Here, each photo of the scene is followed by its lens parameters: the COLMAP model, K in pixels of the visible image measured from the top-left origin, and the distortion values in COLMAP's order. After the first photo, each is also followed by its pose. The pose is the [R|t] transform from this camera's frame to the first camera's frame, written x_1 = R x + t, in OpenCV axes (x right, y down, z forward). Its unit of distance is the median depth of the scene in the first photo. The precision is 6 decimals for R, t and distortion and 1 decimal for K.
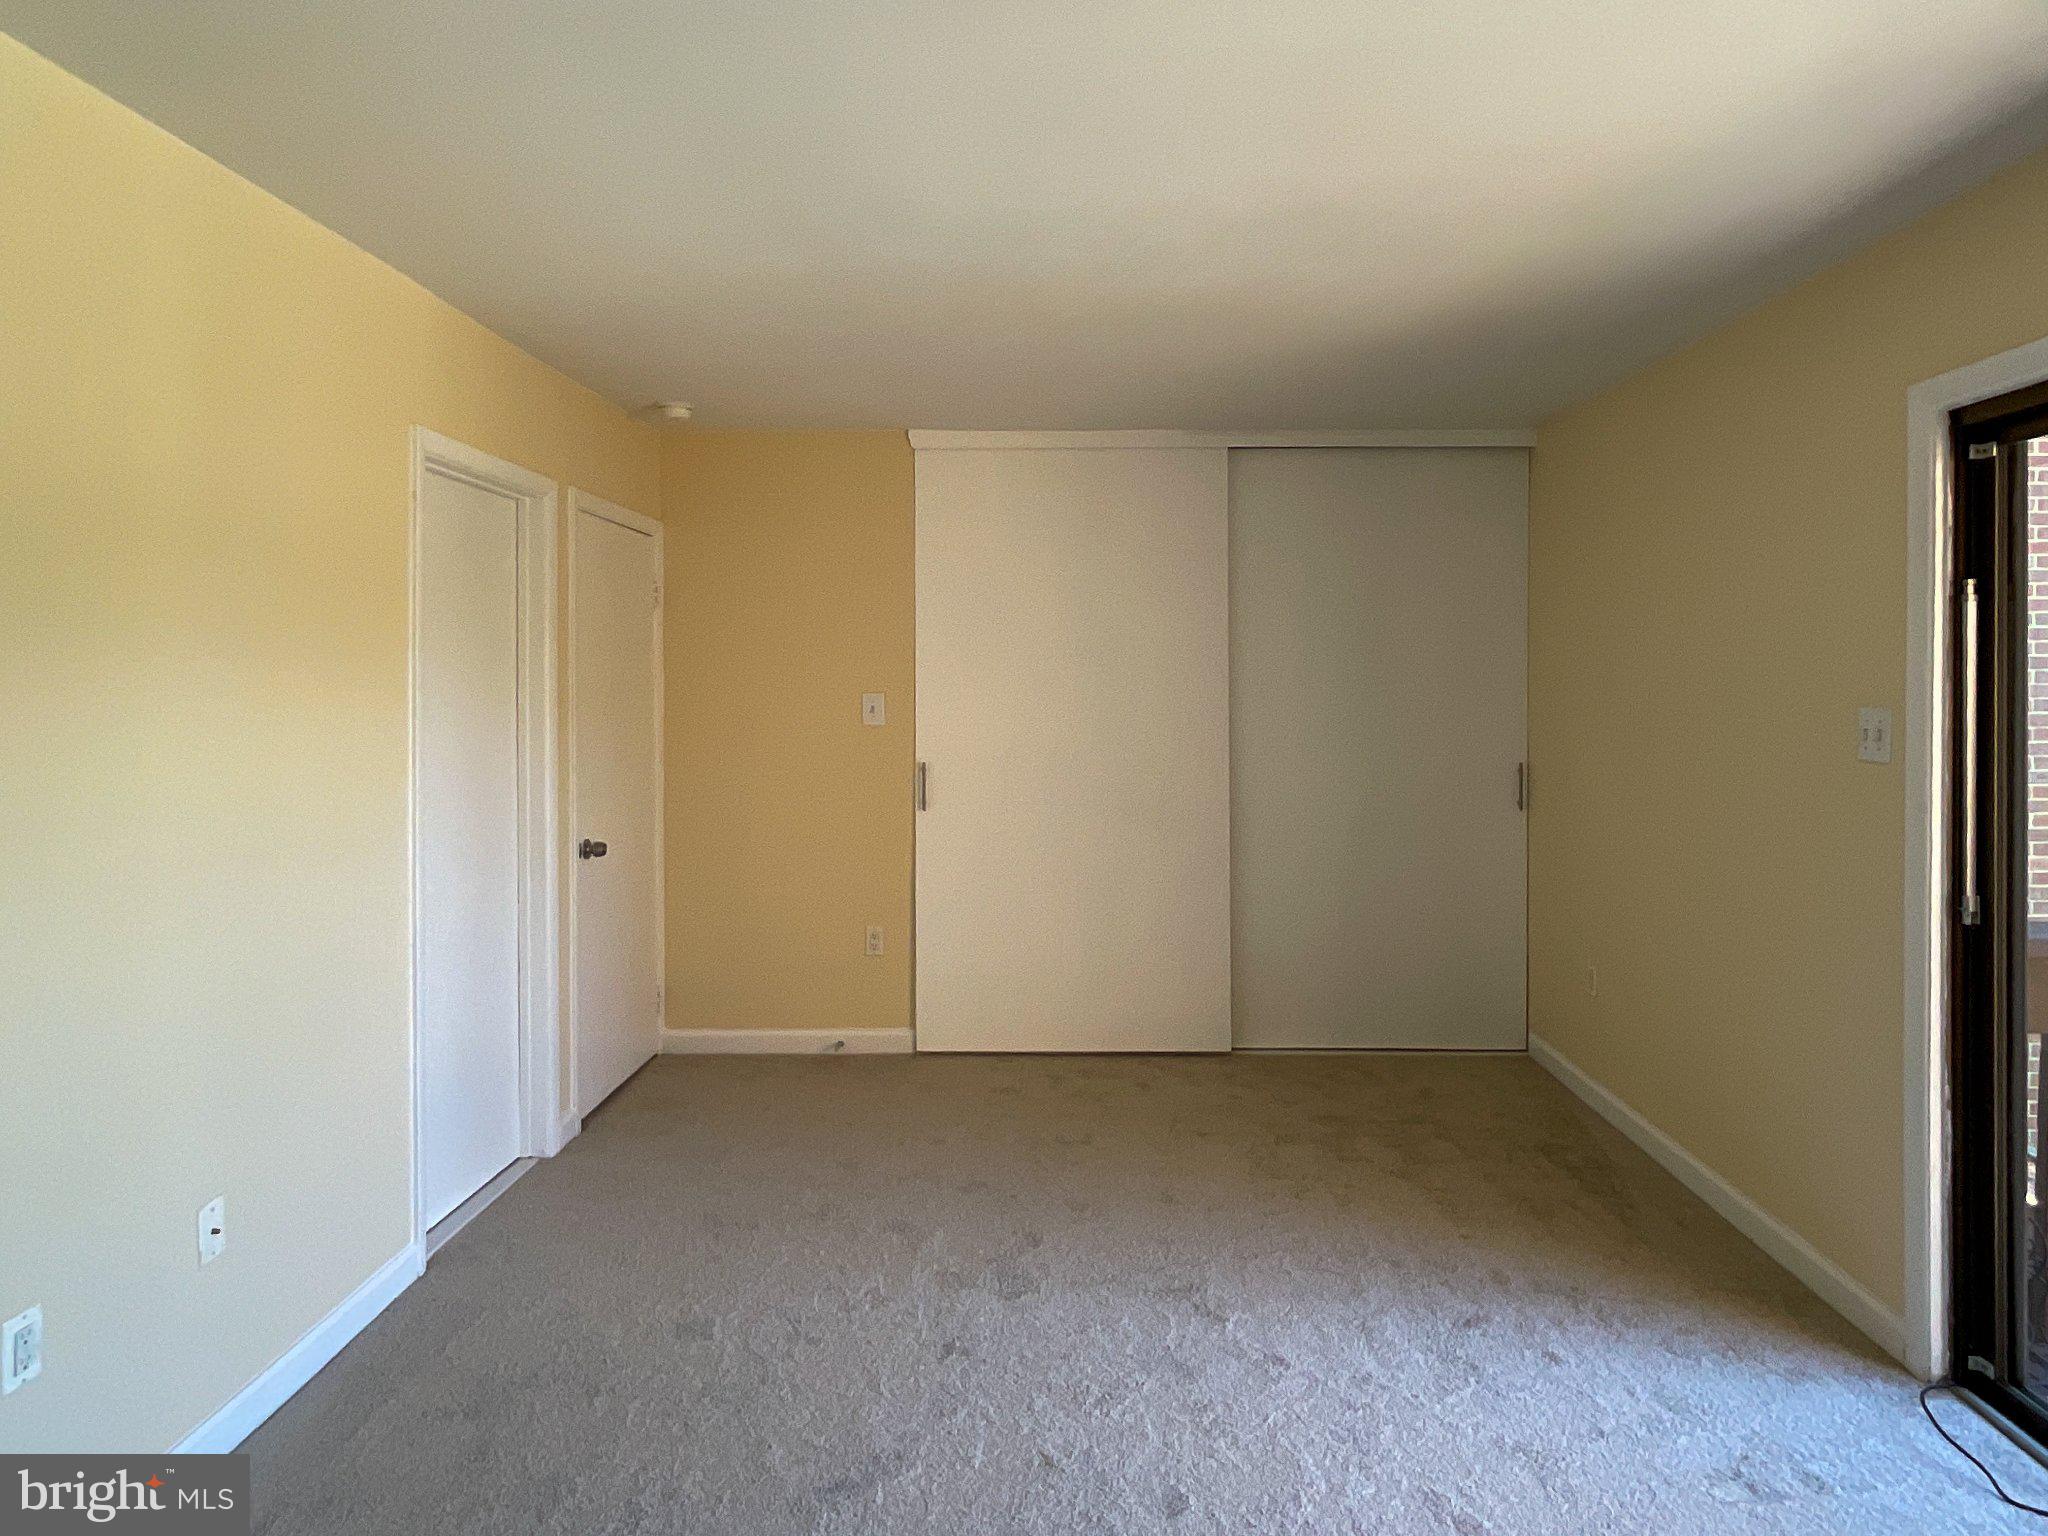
lens RADIAL K [[1231.7, 0, 1027.0], [0, 1231.7, 767.1], [0, 0, 1]] dist [0.003816, 0.000695]
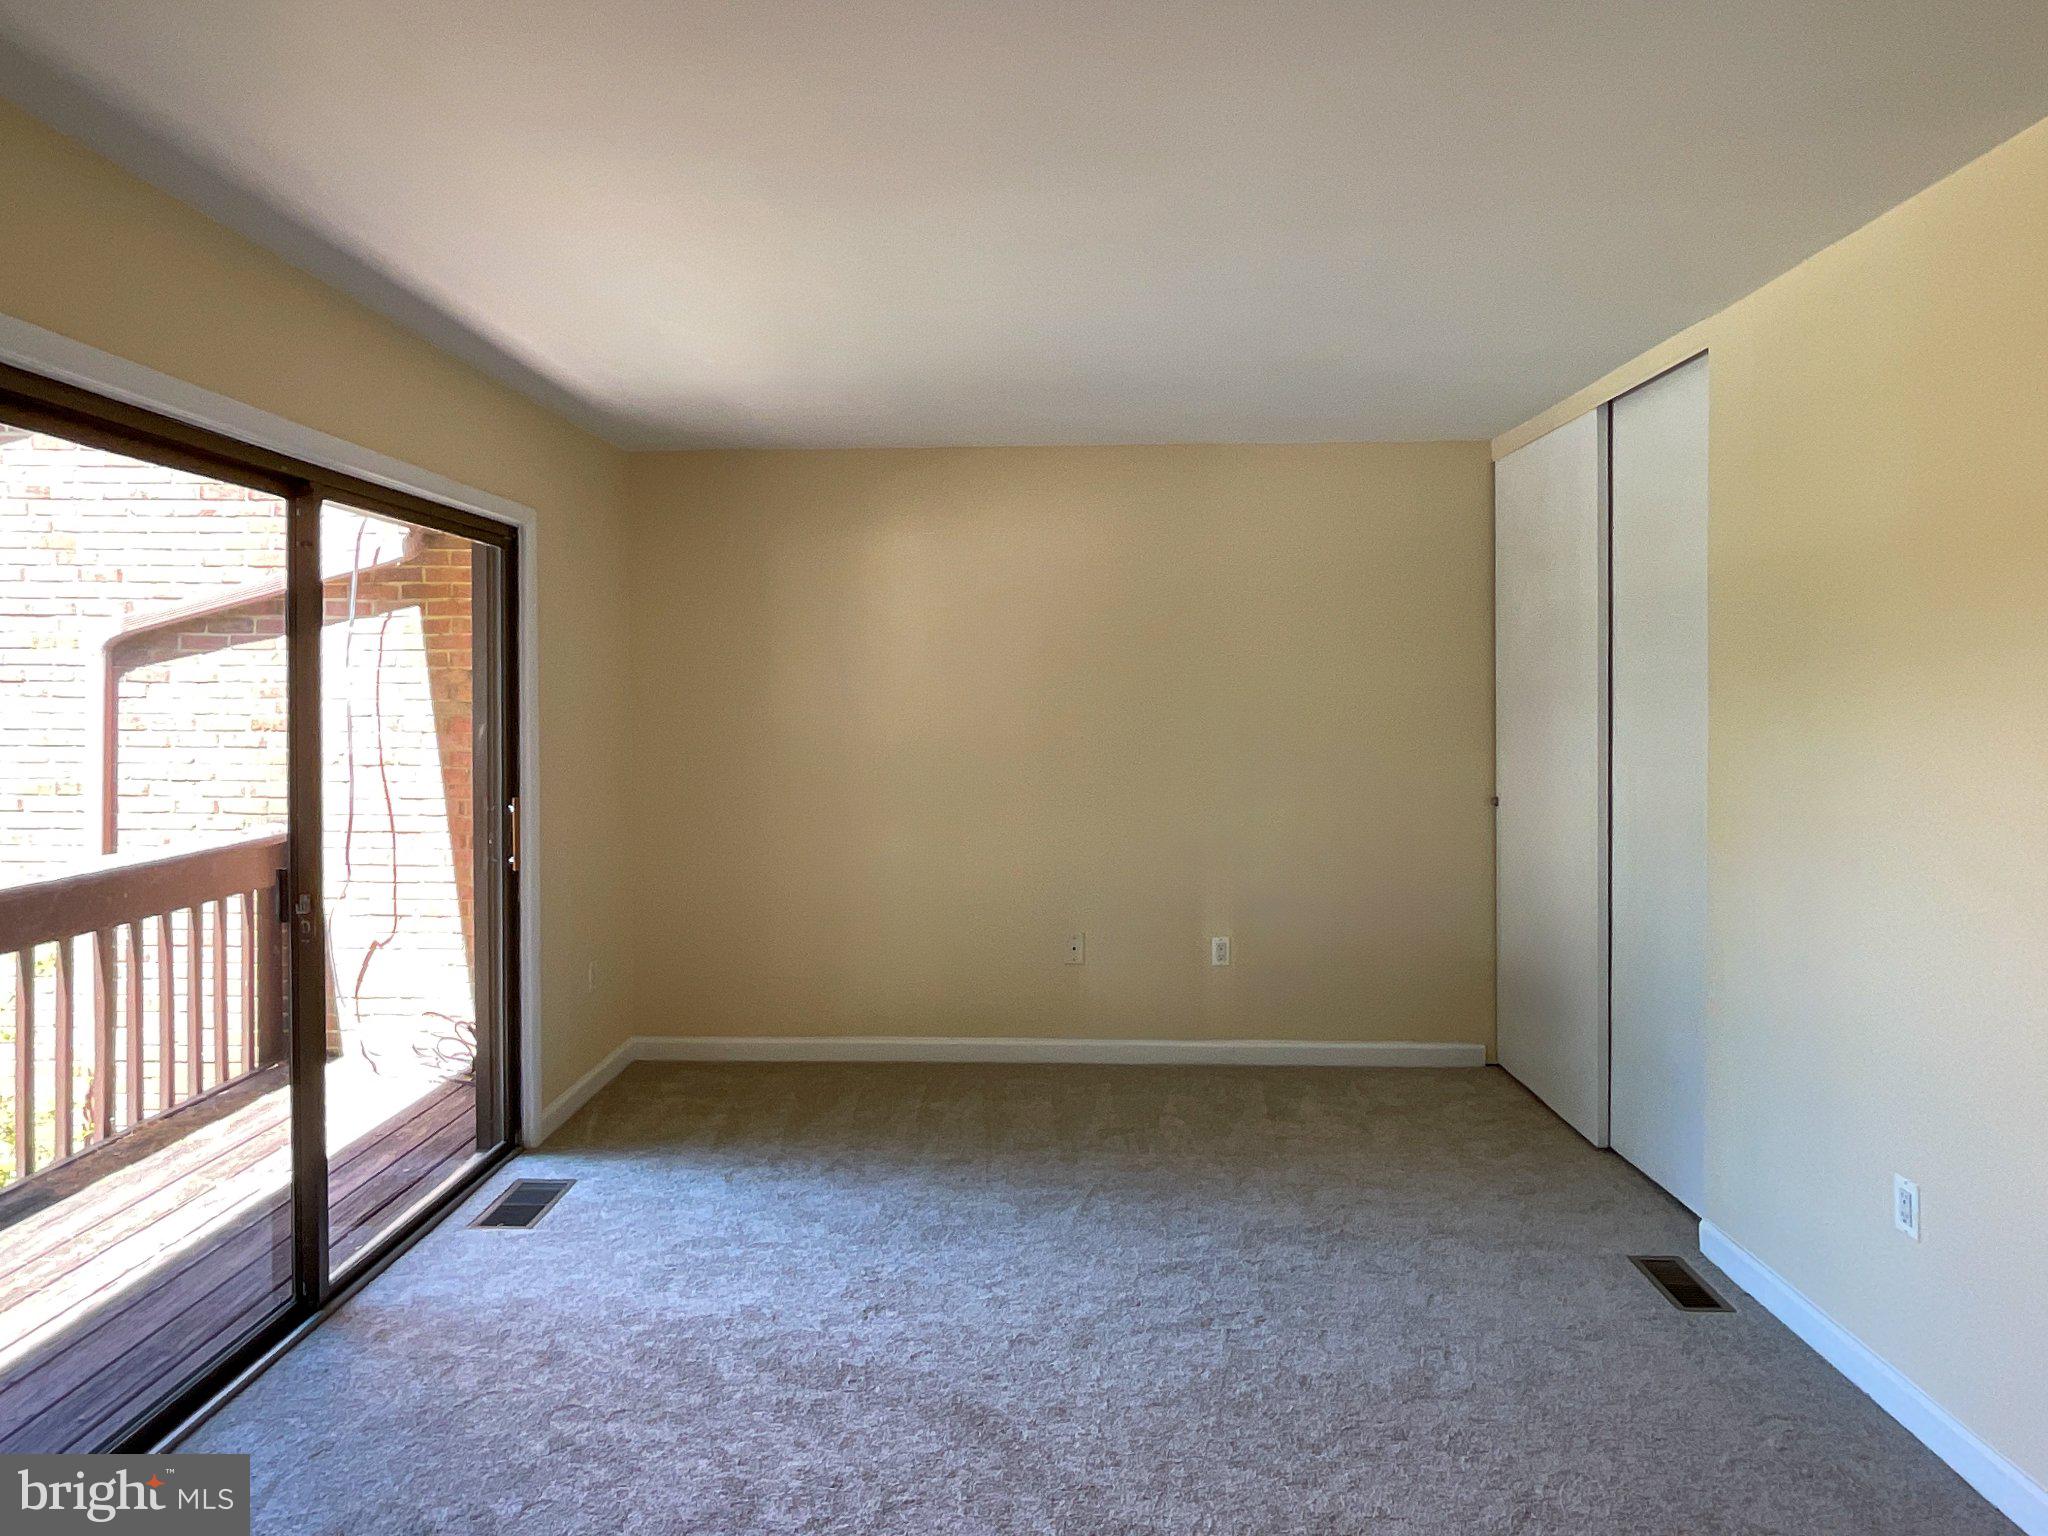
lens RADIAL K [[1229.0, 0, 990.2], [0, 1229.0, 809.5], [0, 0, 1]] dist [-0.002722, -0.001146]
pose [[-0.999976, 0.006919, 0.000335, 0.069551], [0.006883, 0.986919, 0.161072, -0.073601], [0.000784, 0.161071, -0.986943, 1.041861]]
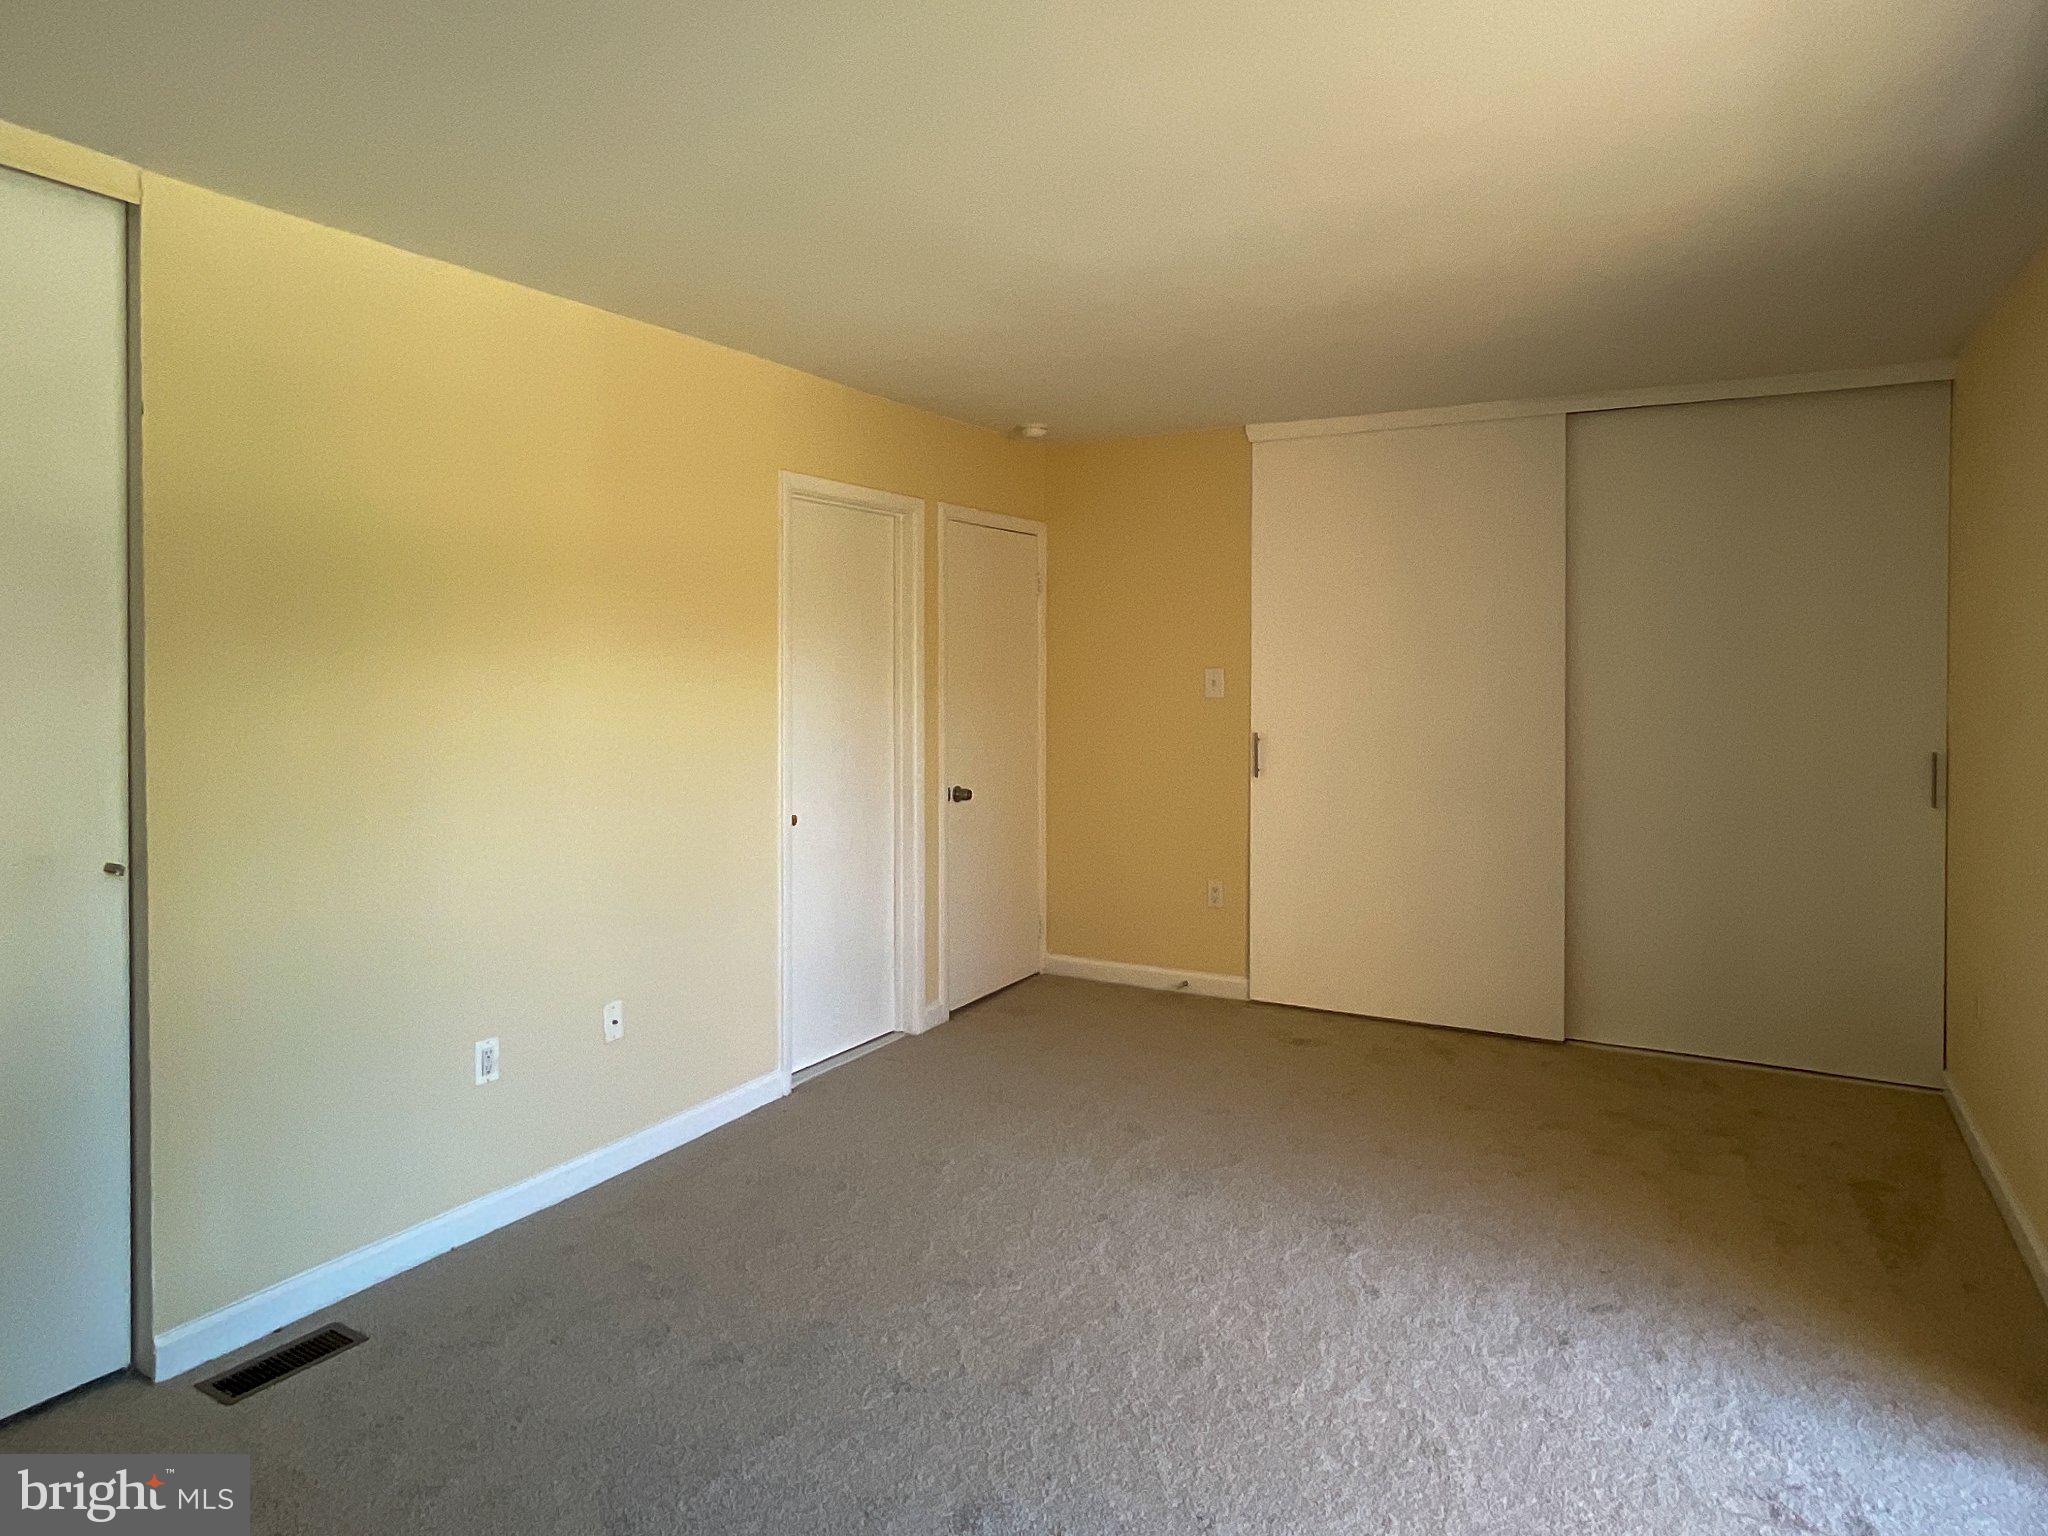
lens RADIAL K [[1216.9, 0, 1010.5], [0, 1216.9, 764.7], [0, 0, 1]] dist [-0.018633, 0.019991]
pose [[0.880999, 0.038996, -0.471508, 0.267936], [-0.029834, 0.999193, 0.026895, 0.002678], [0.472176, -0.009627, 0.881452, -0.050166]]
